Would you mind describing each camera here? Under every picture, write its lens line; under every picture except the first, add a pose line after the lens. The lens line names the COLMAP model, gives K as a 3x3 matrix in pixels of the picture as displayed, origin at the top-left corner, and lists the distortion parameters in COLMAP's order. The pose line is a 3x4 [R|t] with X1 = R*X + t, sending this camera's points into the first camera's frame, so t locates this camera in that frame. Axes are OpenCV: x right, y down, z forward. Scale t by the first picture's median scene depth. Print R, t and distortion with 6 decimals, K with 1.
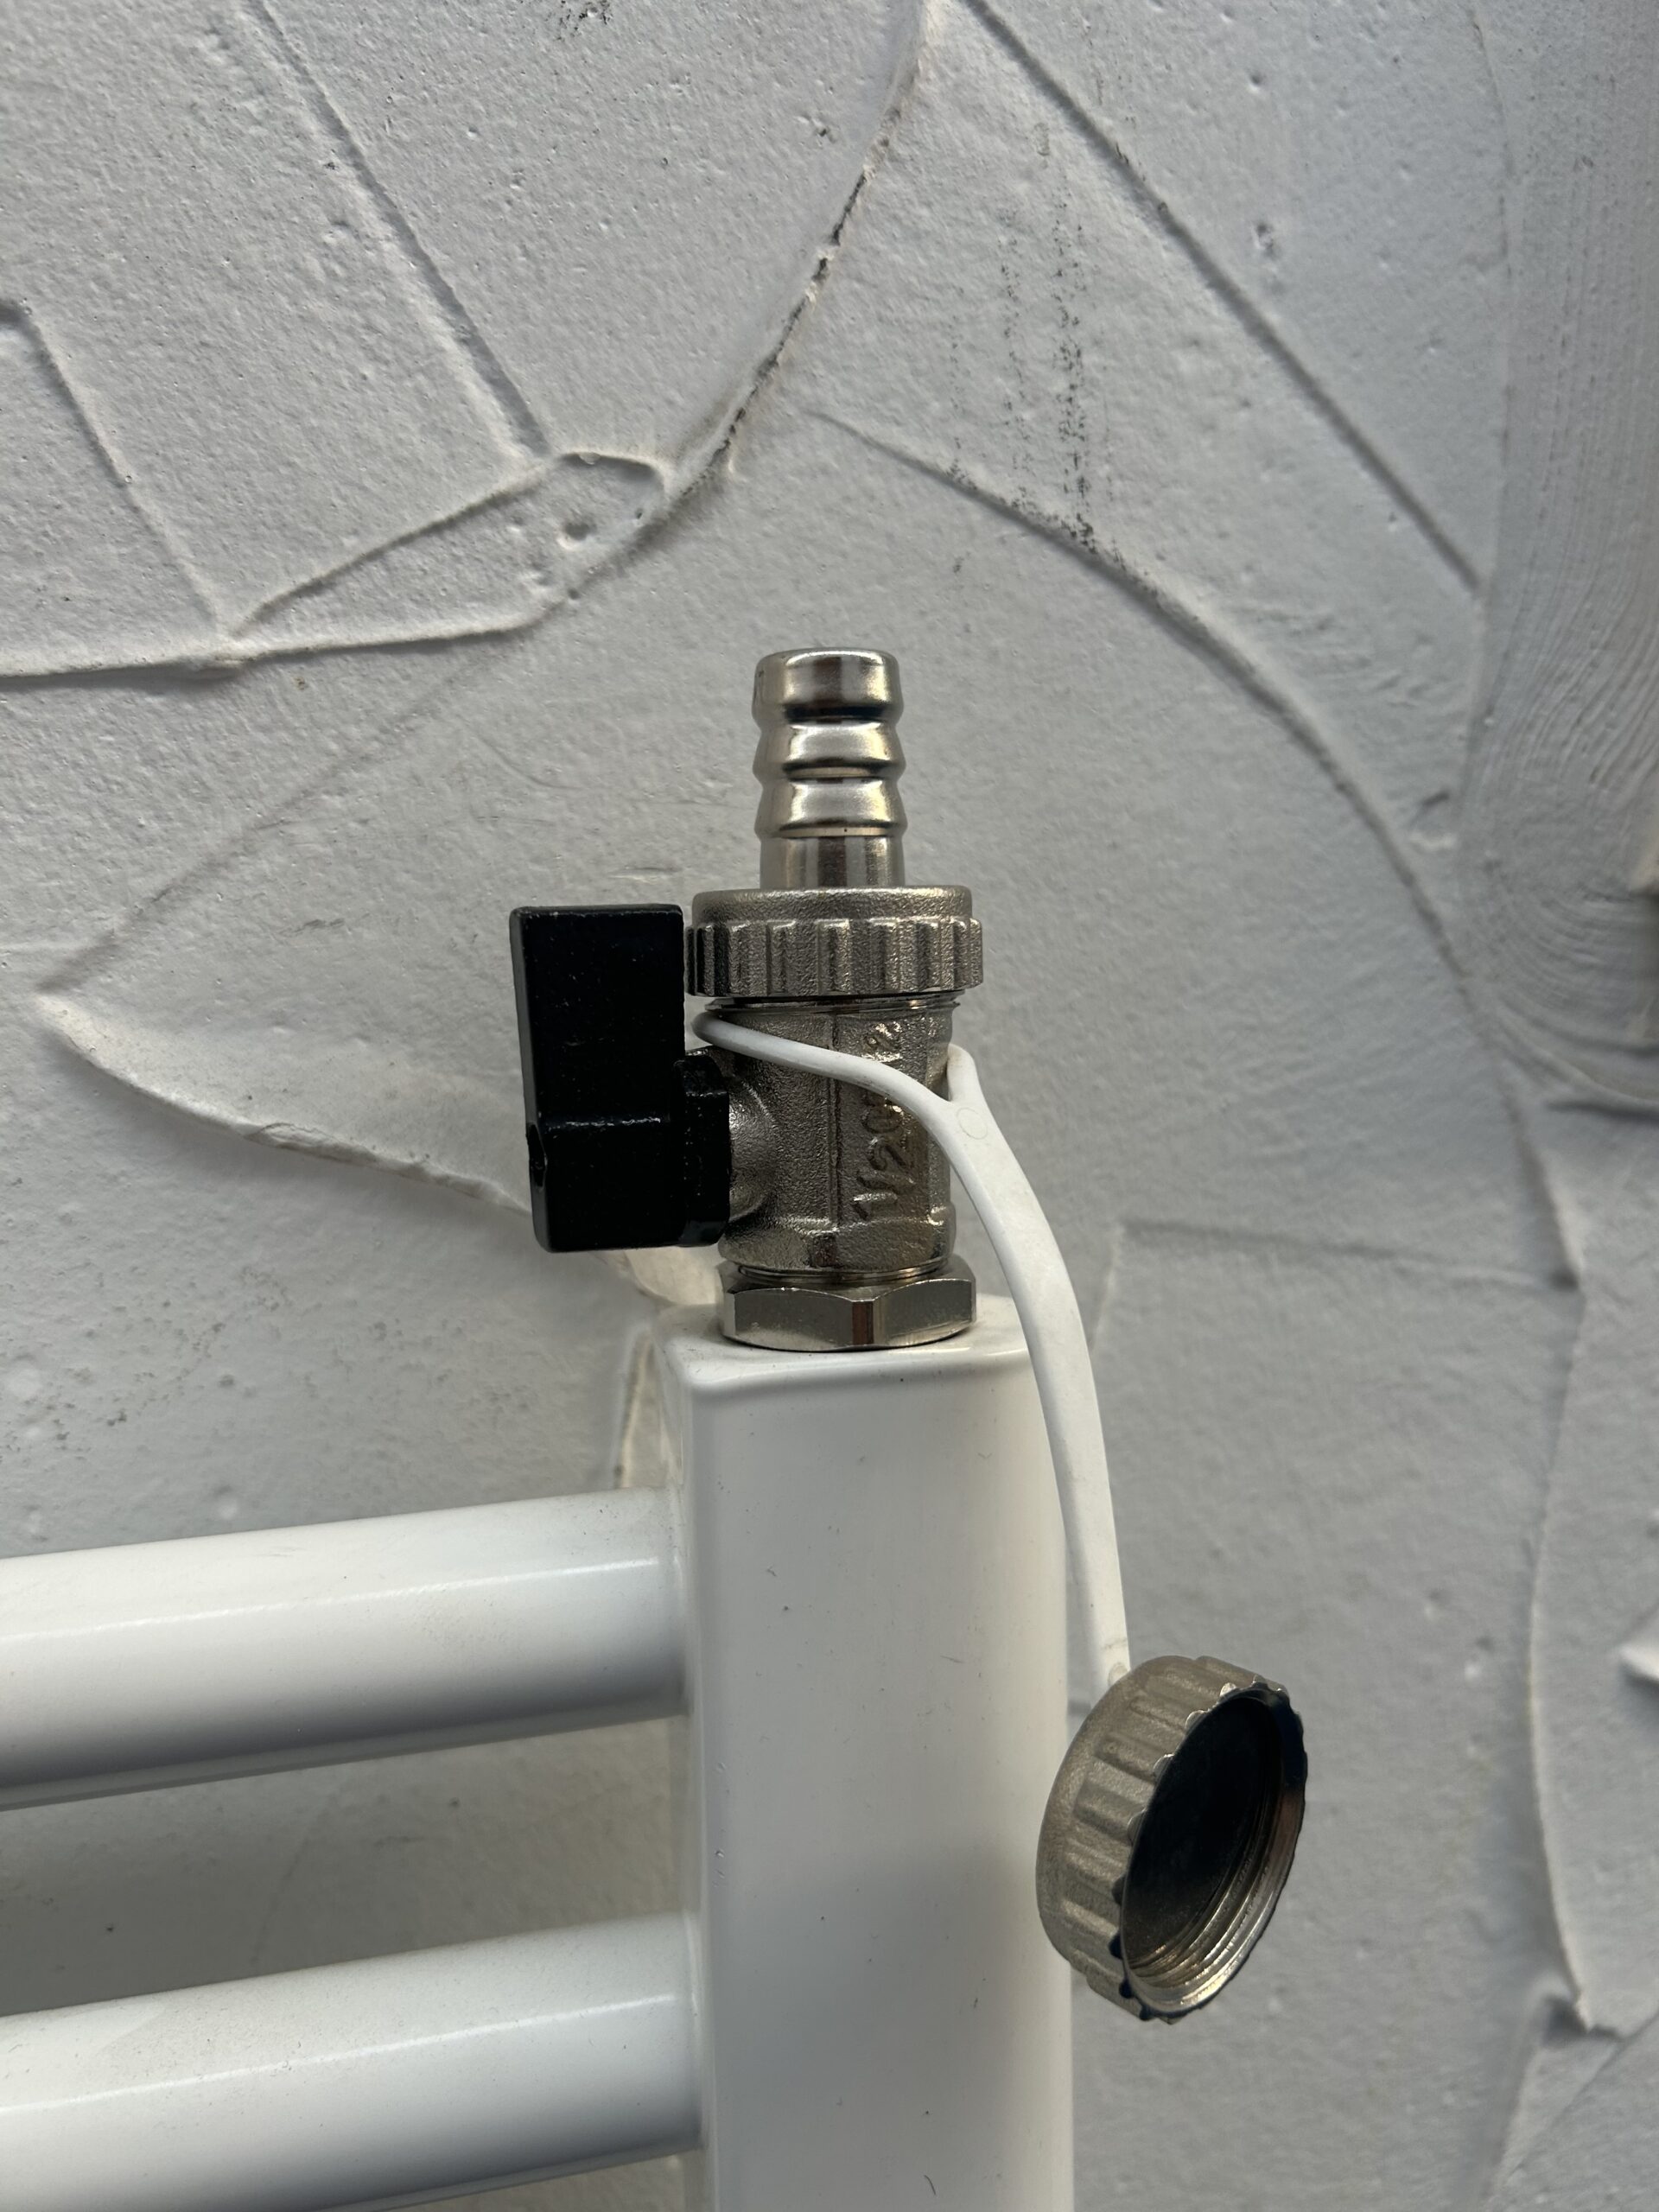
lens RADIAL K [[1641.2, 0, 828.4], [0, 1641.2, 1099.7], [0, 0, 1]] dist [-0.010888, -0.010597]
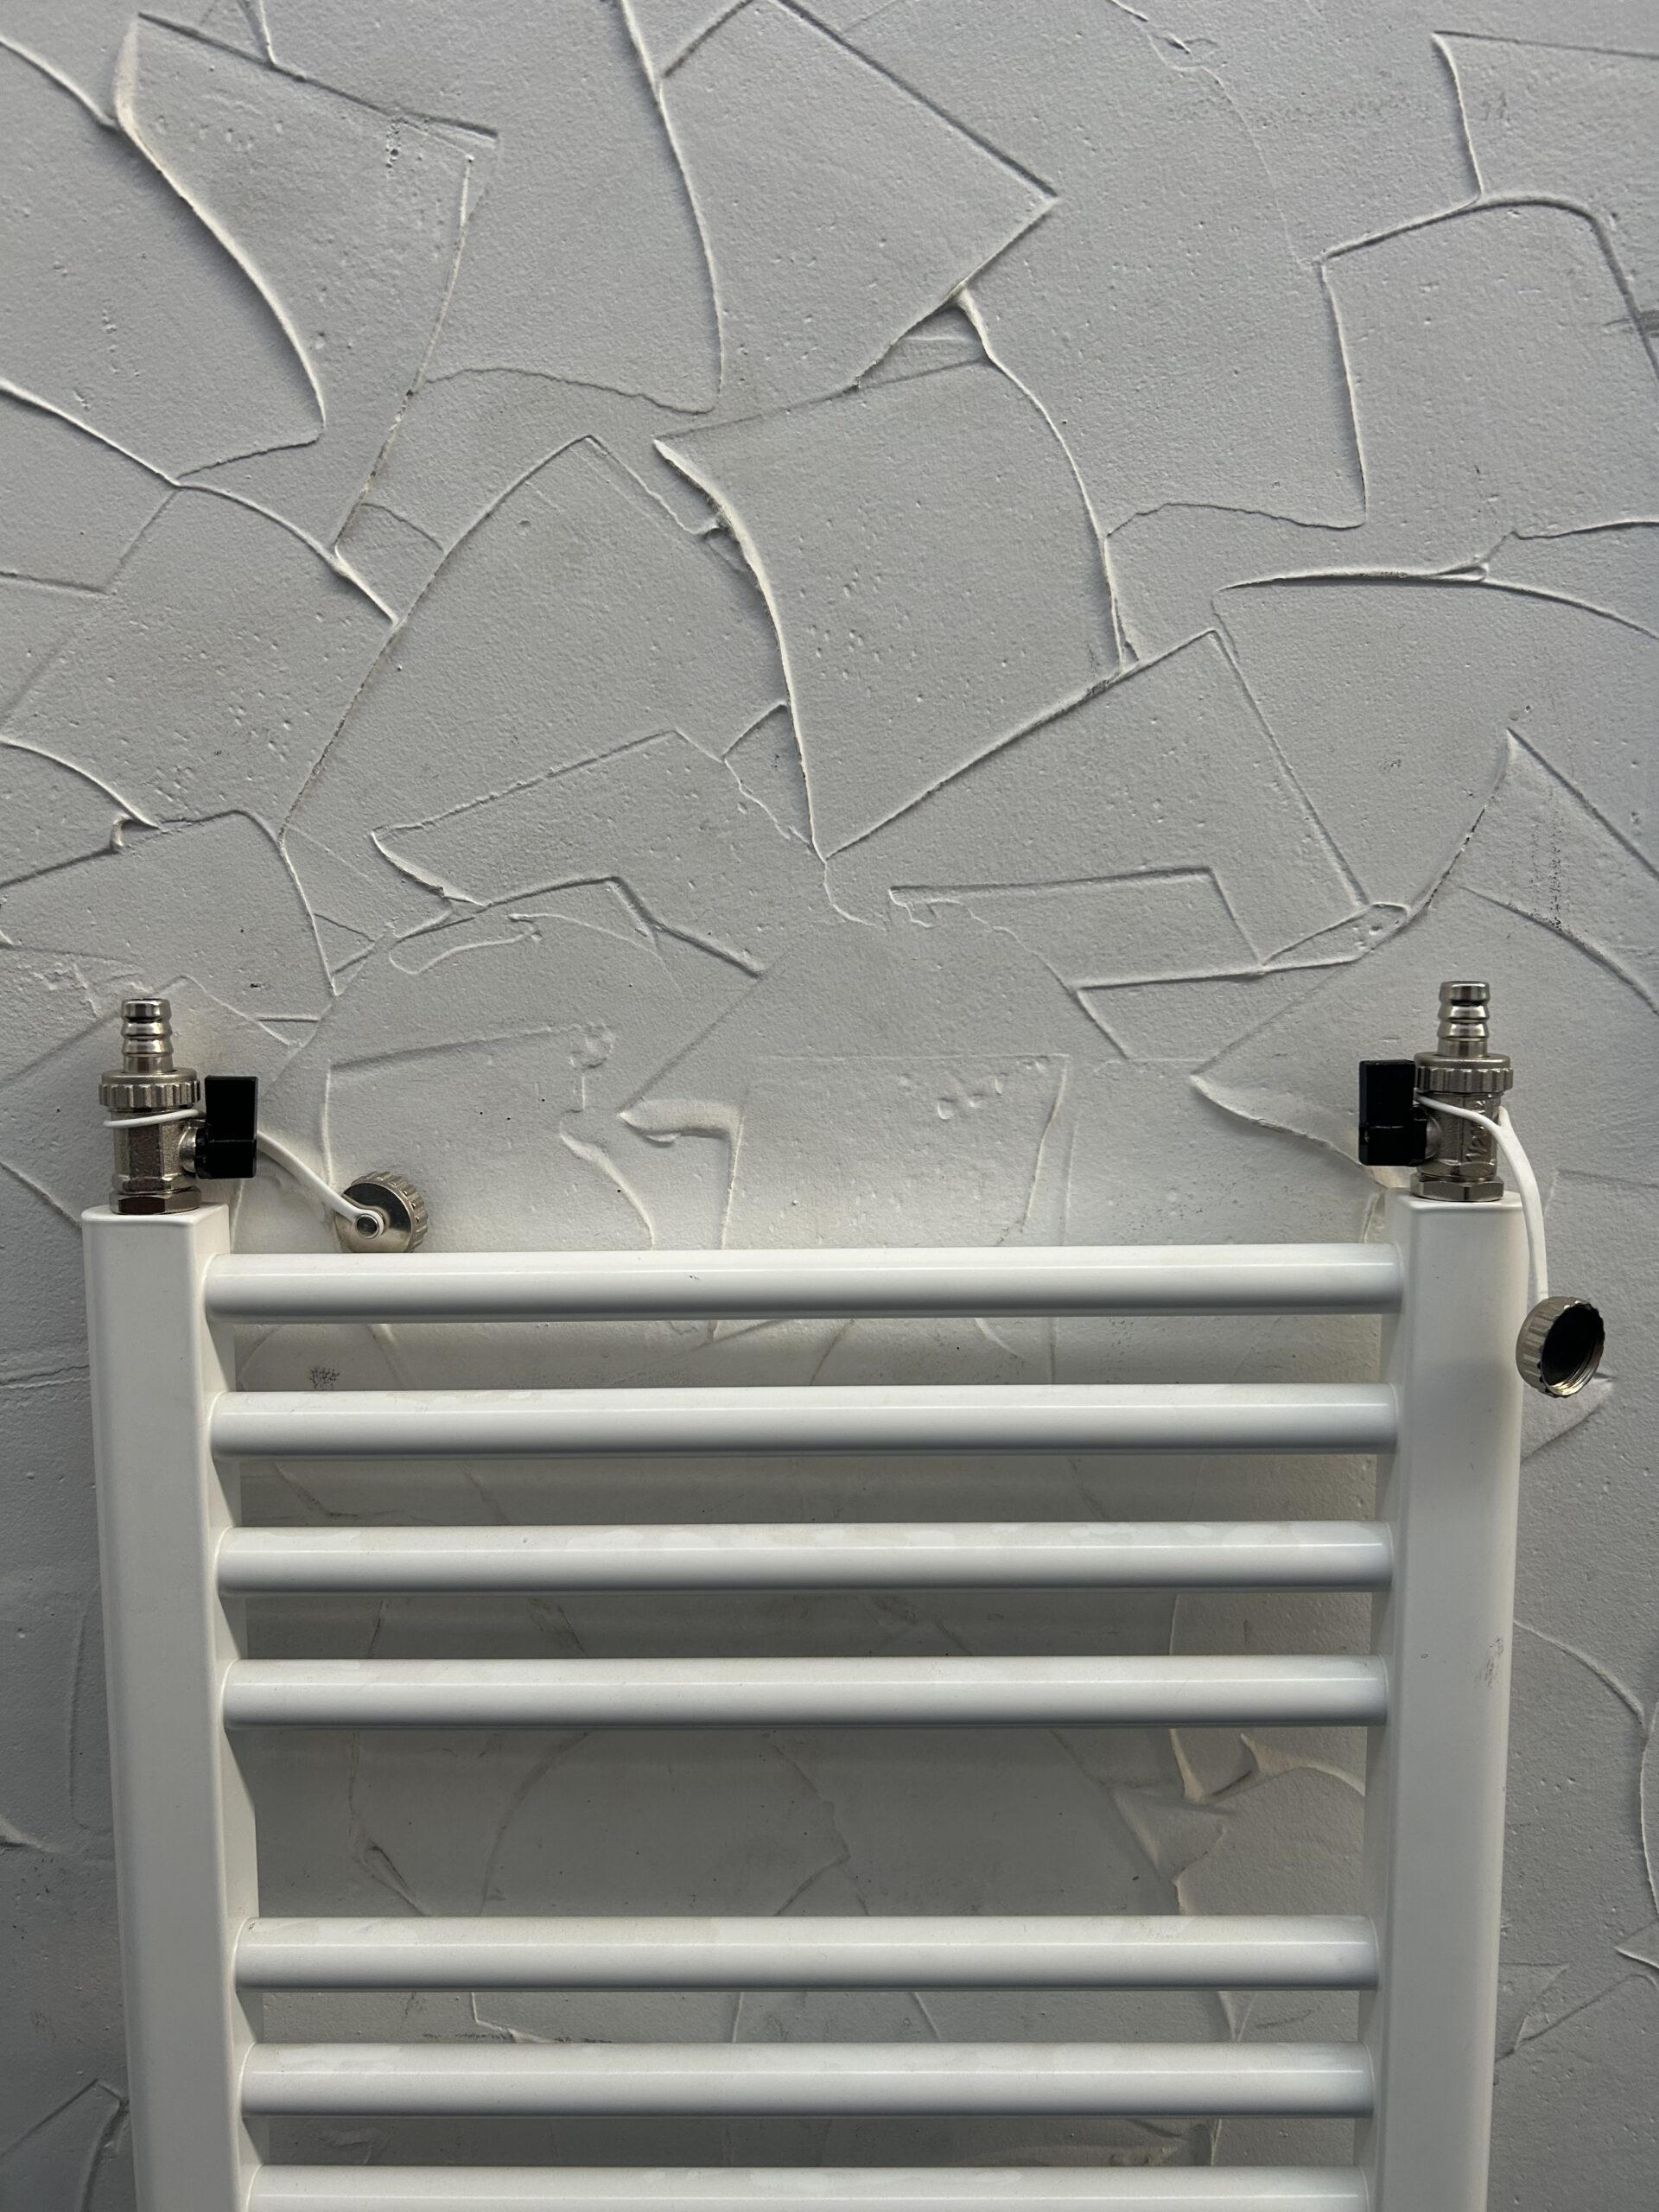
lens RADIAL K [[1641.2, 0, 817.7], [0, 1641.2, 1113.4], [0, 0, 1]] dist [-0.010888, -0.010597]
pose [[0.963650, 0.052638, -0.261930, -0.337420], [-0.041092, 0.997935, 0.049369, -0.115117], [0.263988, -0.036811, 0.963823, -2.202973]]
